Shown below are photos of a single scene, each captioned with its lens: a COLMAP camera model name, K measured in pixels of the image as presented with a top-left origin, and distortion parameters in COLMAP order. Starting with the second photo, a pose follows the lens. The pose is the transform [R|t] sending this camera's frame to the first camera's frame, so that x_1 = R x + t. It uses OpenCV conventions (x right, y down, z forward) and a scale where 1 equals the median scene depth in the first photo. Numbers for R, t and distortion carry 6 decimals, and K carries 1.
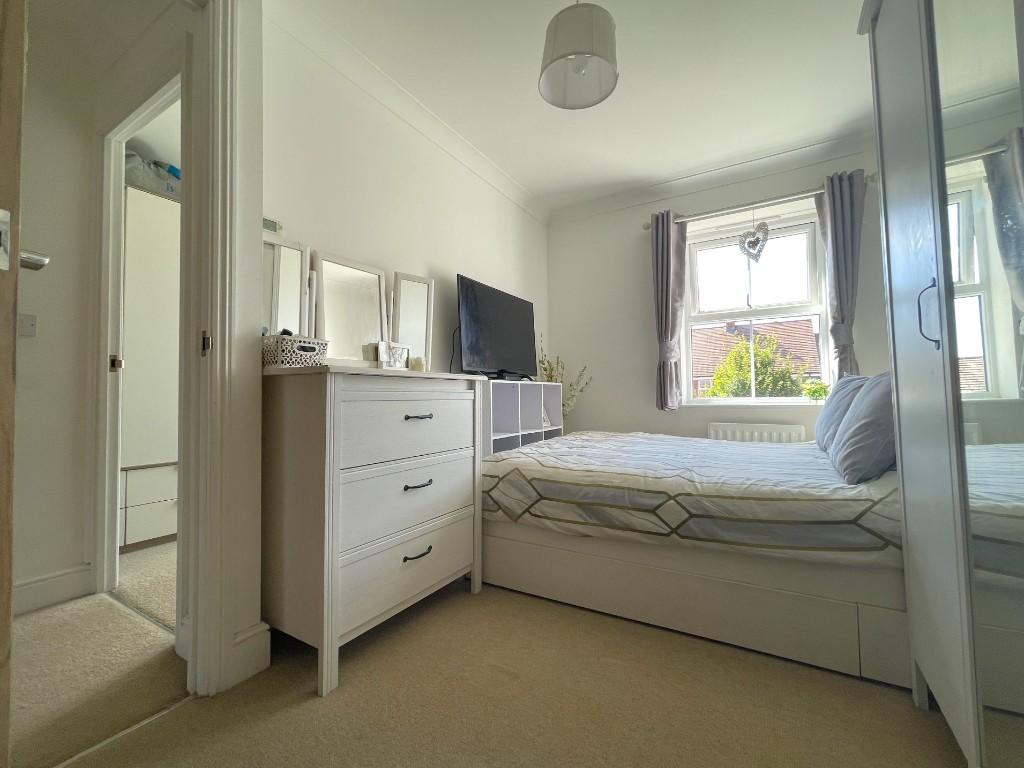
lens RADIAL K [[425.7, 0, 498.9], [0, 425.7, 388.4], [0, 0, 1]] dist [-0.001166, 0.000143]
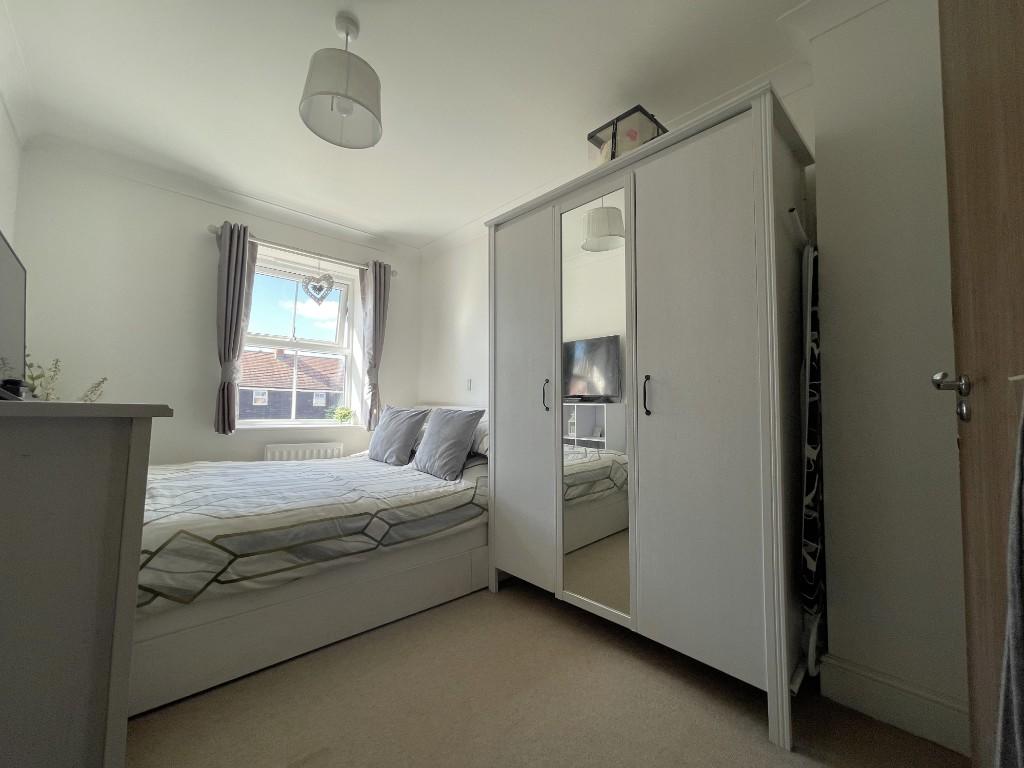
lens RADIAL K [[425.7, 0, 498.9], [0, 425.7, 388.4], [0, 0, 1]] dist [-0.001166, 0.000143]
pose [[0.279573, 0.056884, 0.958438, -0.561657], [-0.036727, 0.998146, -0.048528, -0.045450], [-0.959422, -0.021633, 0.281144, 0.292392]]
